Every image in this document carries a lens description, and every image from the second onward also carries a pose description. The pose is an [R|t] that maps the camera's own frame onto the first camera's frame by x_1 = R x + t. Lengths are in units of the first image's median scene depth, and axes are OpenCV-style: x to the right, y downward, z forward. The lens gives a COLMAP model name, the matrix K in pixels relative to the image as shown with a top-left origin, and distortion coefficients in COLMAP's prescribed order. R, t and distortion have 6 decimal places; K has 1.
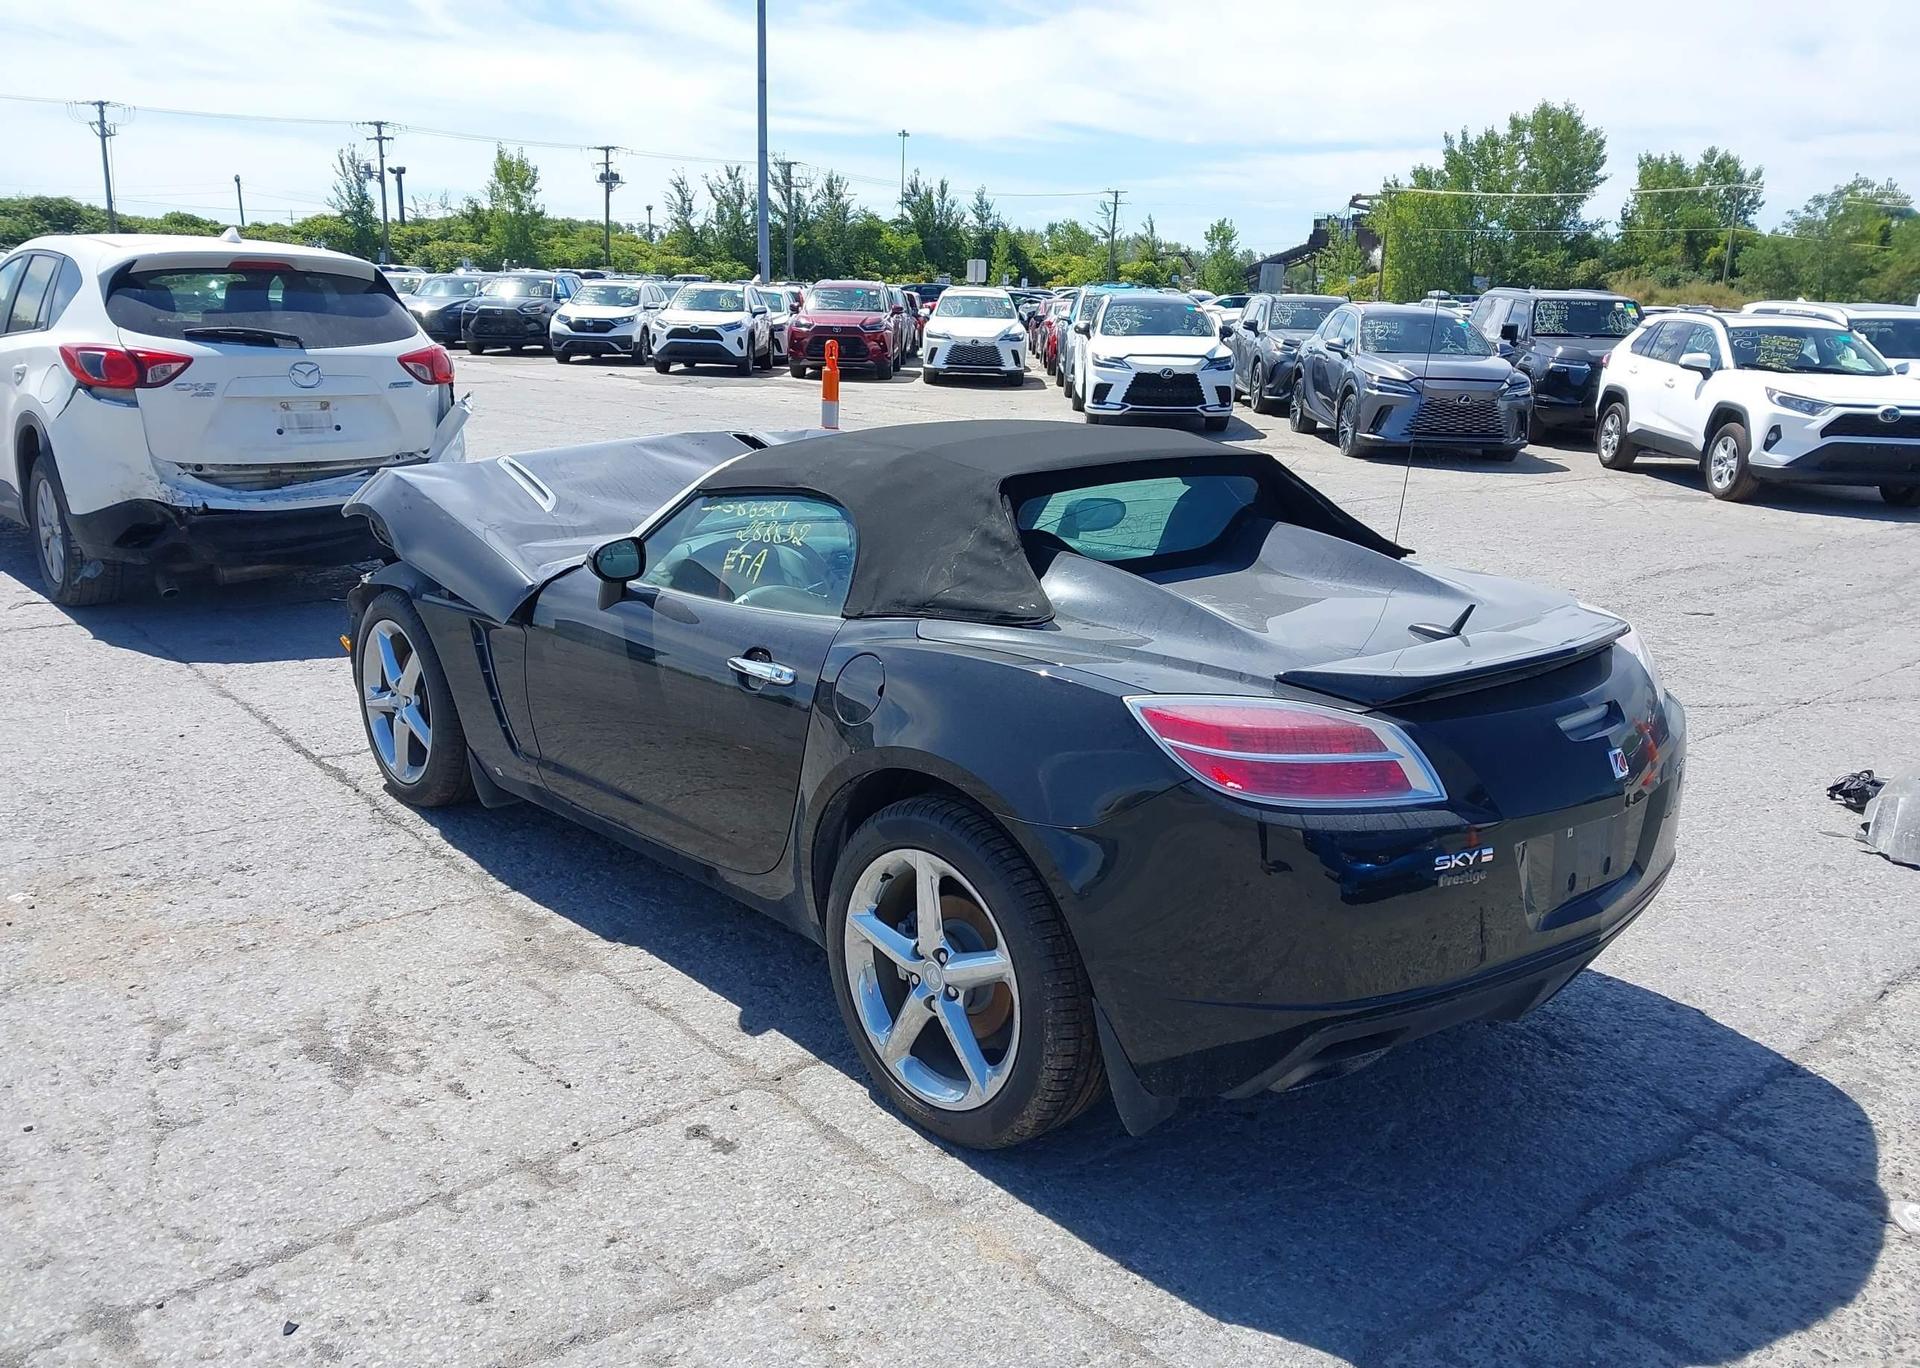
lens RADIAL K [[1495.1, 0, 947.7], [0, 1495.1, 714.9], [0, 0, 1]] dist [0.028241, -0.036952]
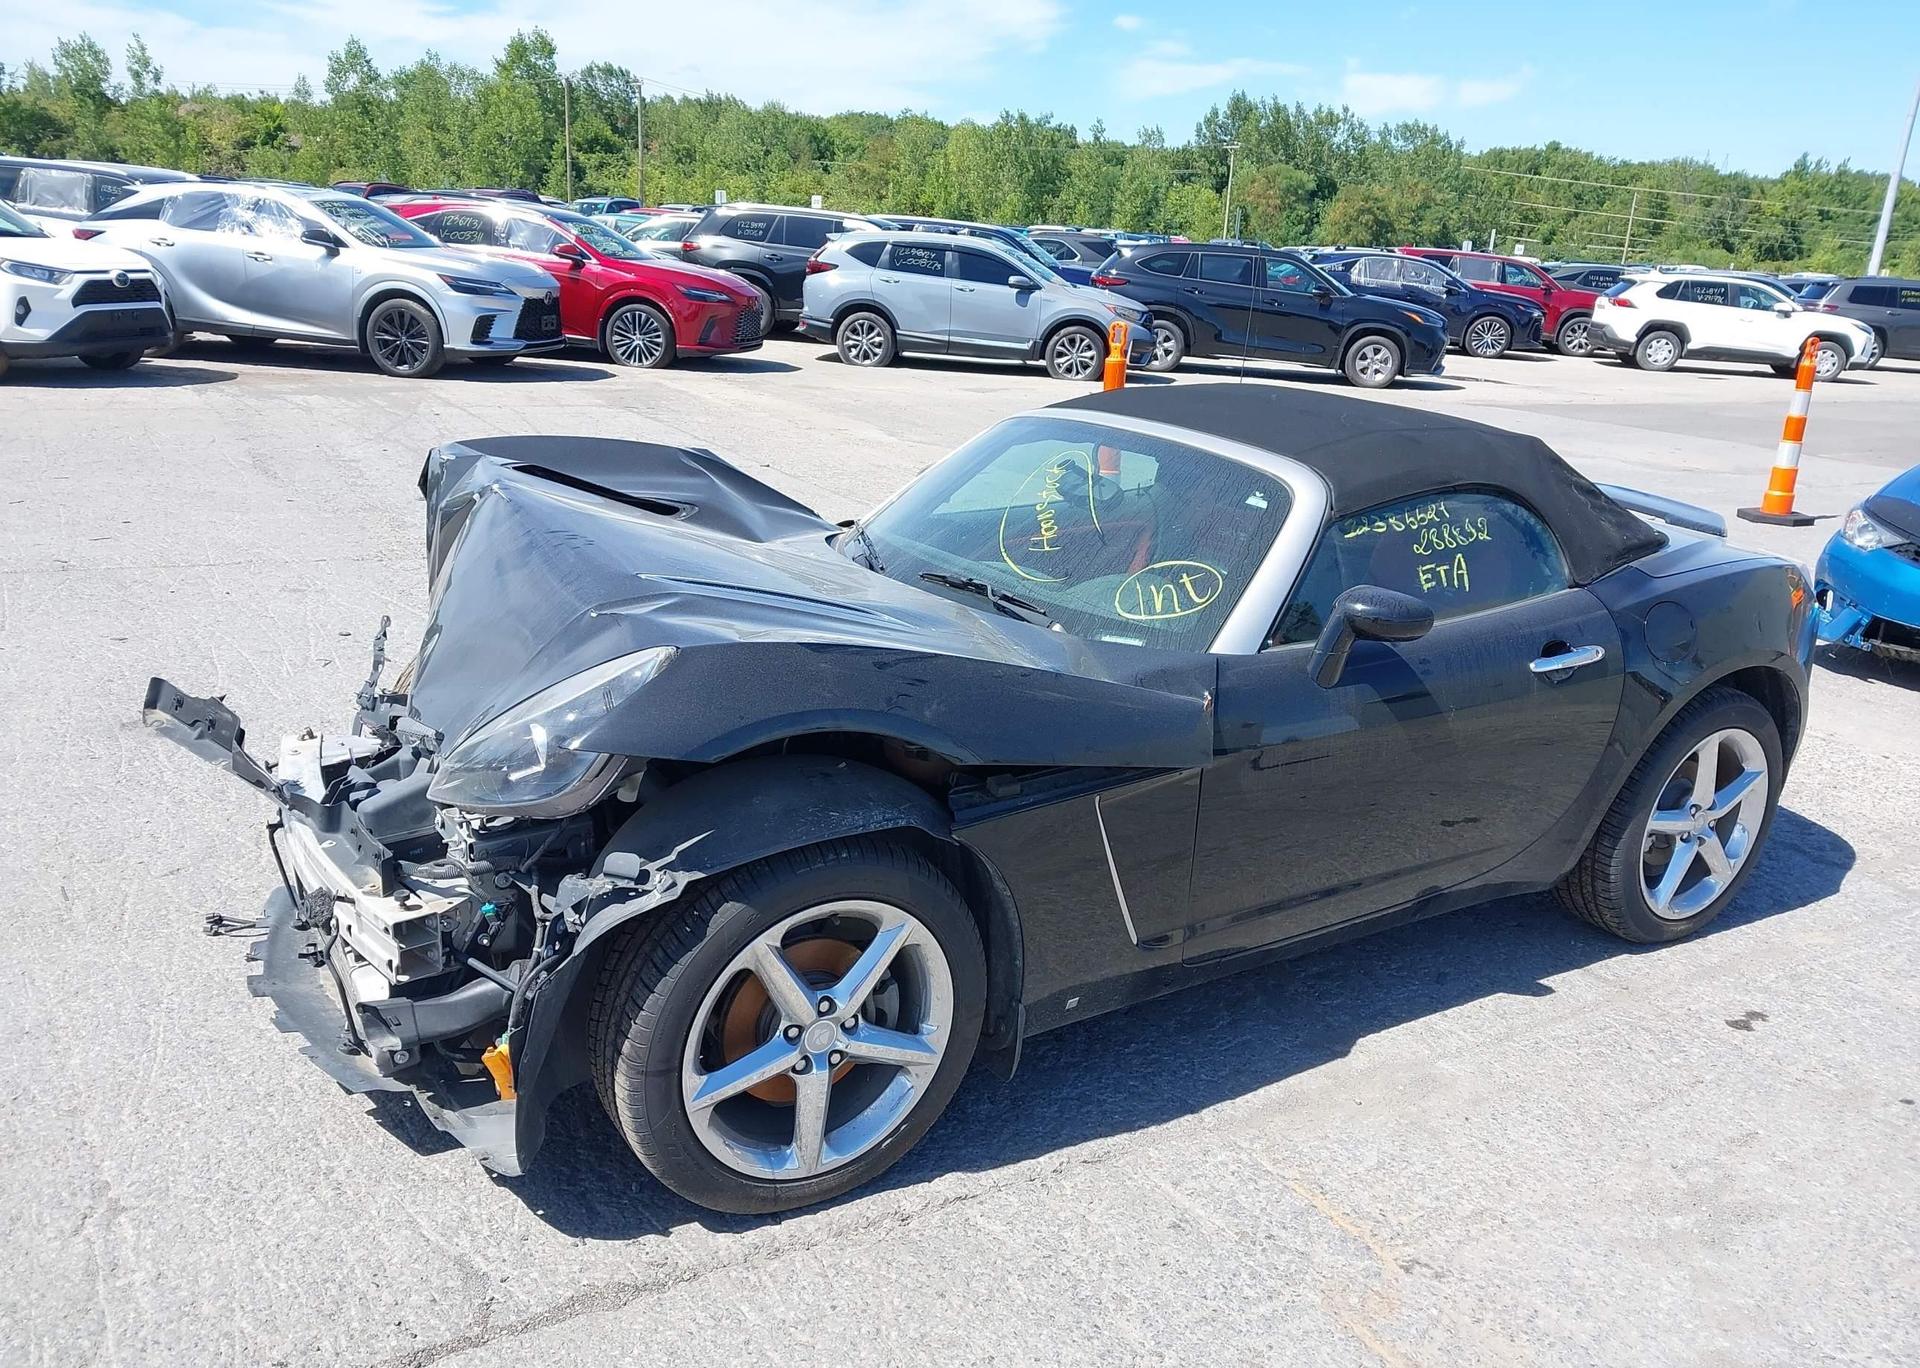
lens RADIAL K [[1495.1, 0, 947.7], [0, 1495.1, 714.9], [0, 0, 1]] dist [0.028241, -0.036952]
pose [[0.188150, -0.316810, 0.929640, -0.531068], [0.212528, 0.937251, 0.276390, -0.166551], [-0.958870, 0.145572, 0.243675, 0.520569]]
